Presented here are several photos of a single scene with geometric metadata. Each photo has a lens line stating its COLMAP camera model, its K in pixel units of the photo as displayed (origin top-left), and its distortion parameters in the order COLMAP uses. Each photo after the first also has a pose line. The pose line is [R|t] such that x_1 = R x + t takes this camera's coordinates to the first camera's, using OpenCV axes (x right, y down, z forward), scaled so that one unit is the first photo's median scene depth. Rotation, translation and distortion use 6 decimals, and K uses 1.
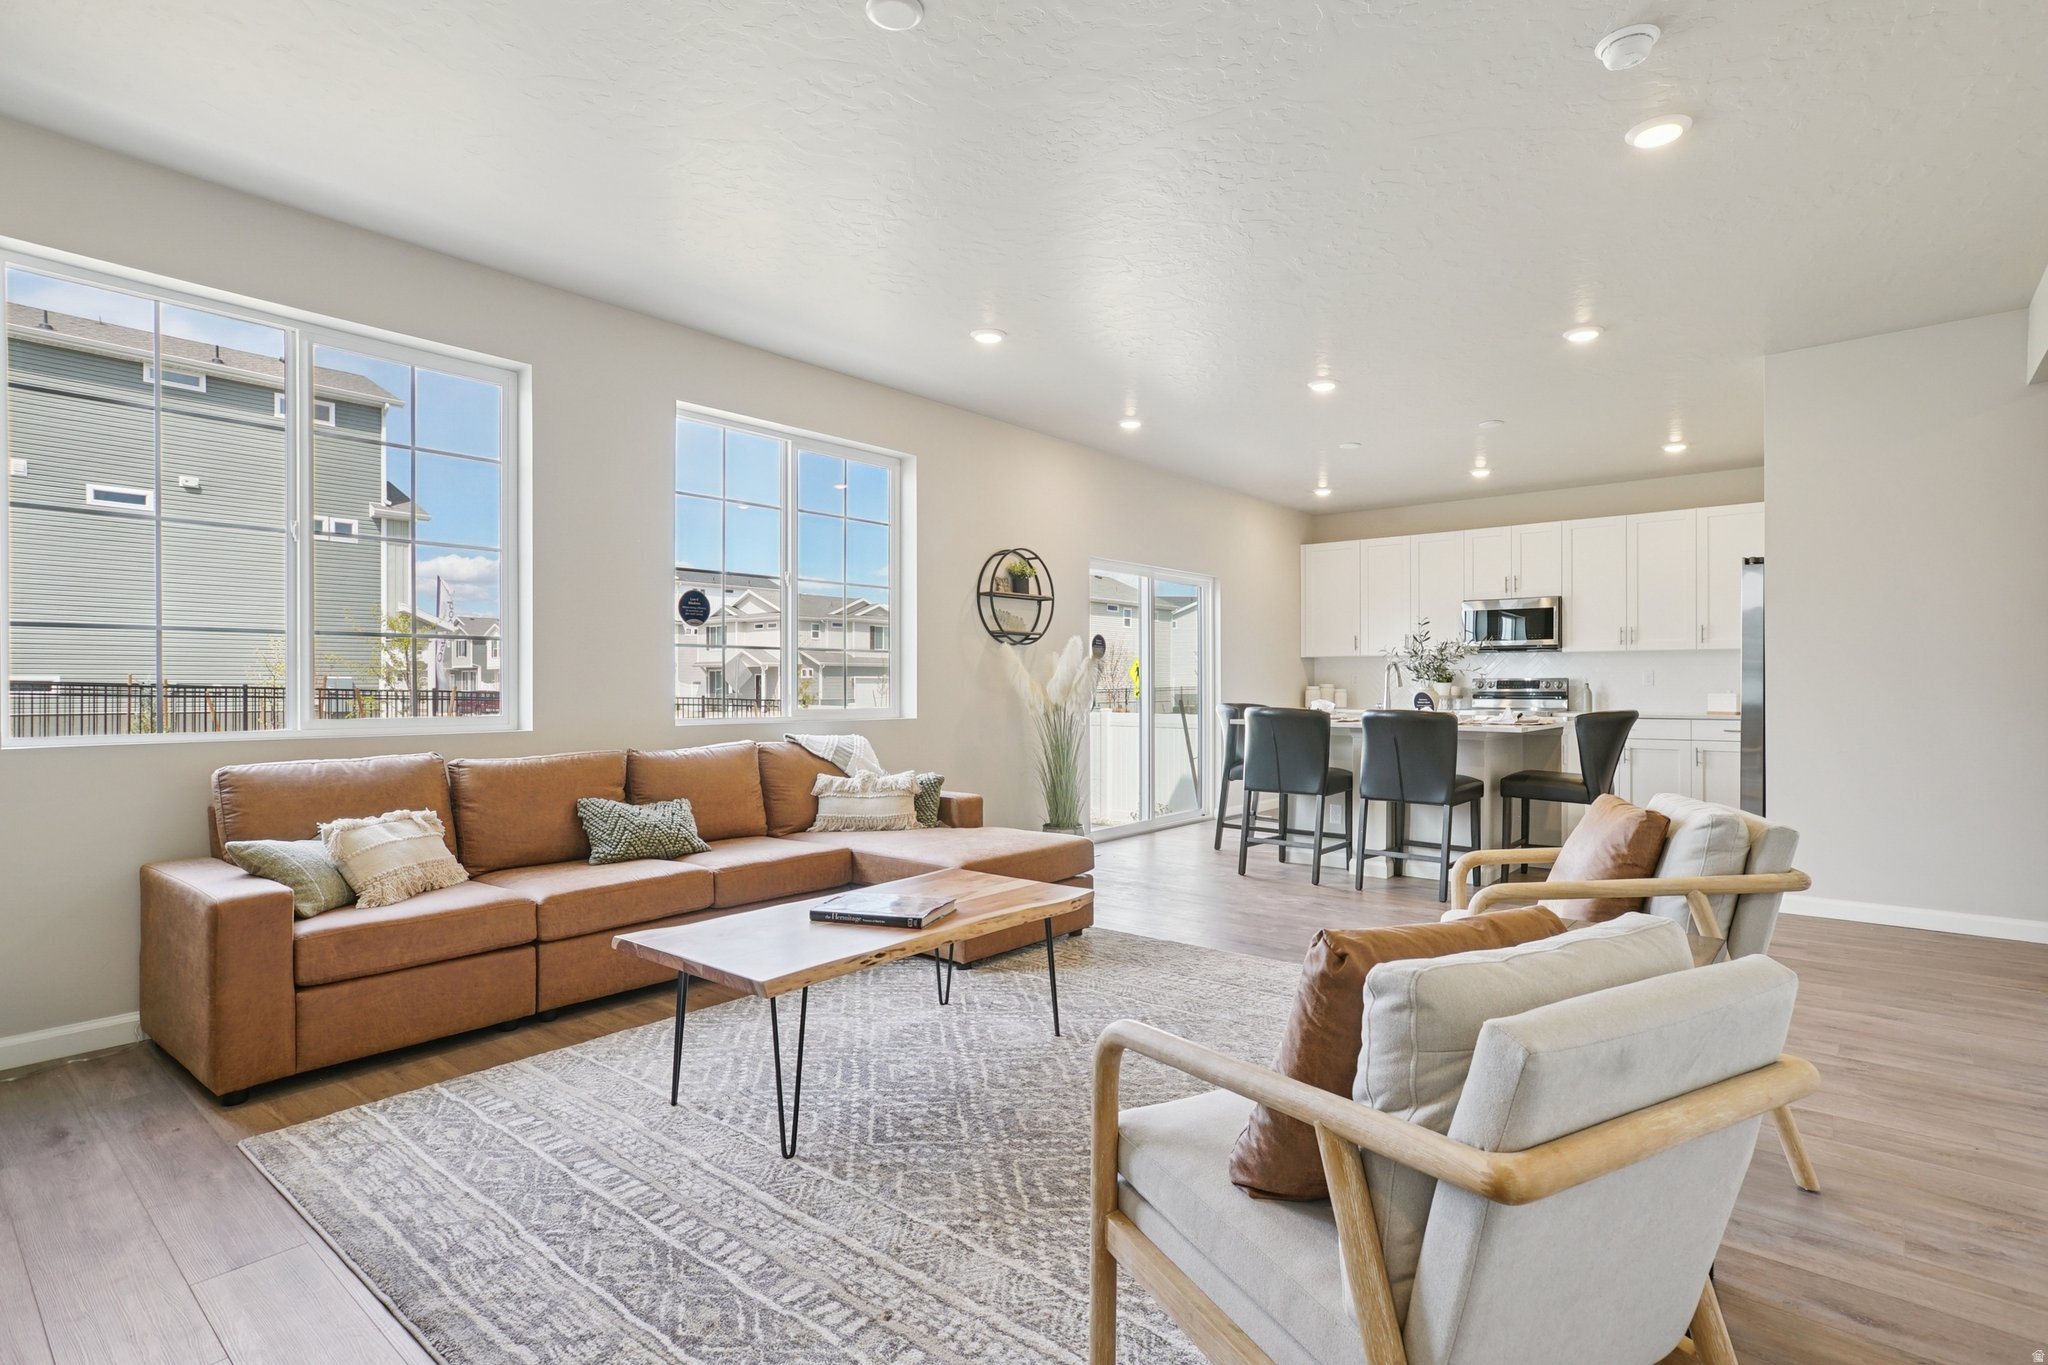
lens RADIAL K [[987.4, 0, 1024.0], [0, 987.4, 682.5], [0, 0, 1]] dist [0.001997, 0.000264]
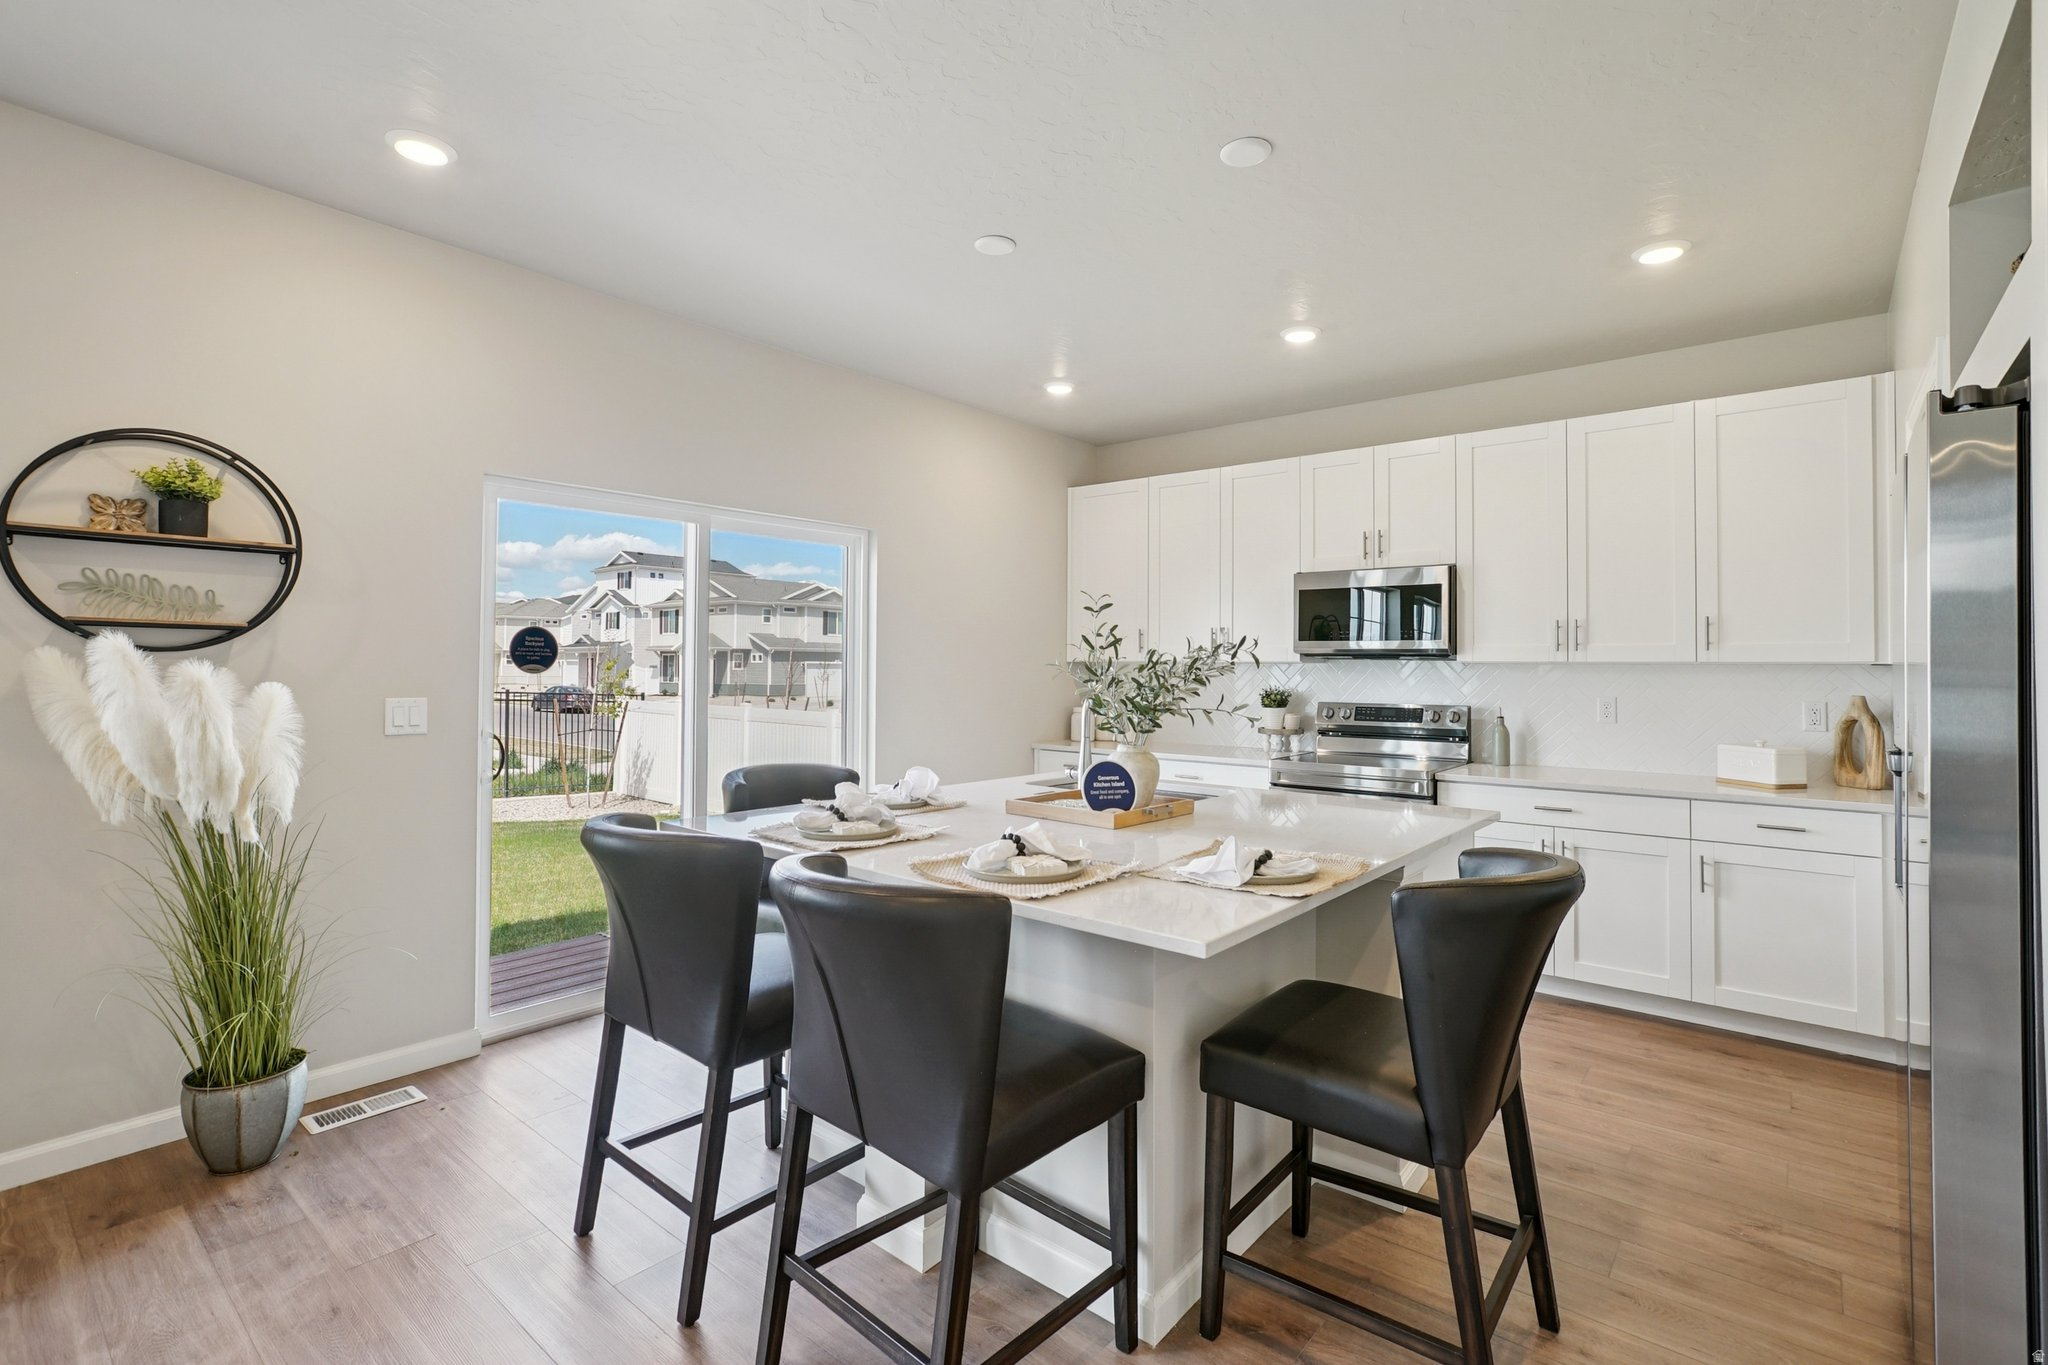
lens RADIAL K [[930.9, 0, 1024.8], [0, 930.9, 650.4], [0, 0, 1]] dist [-0.001277, -0.000130]
pose [[0.999921, 0.006052, 0.011015, 0.275147], [-0.005874, 0.999852, -0.016195, -0.026296], [-0.011111, 0.016129, 0.999808, 0.442429]]
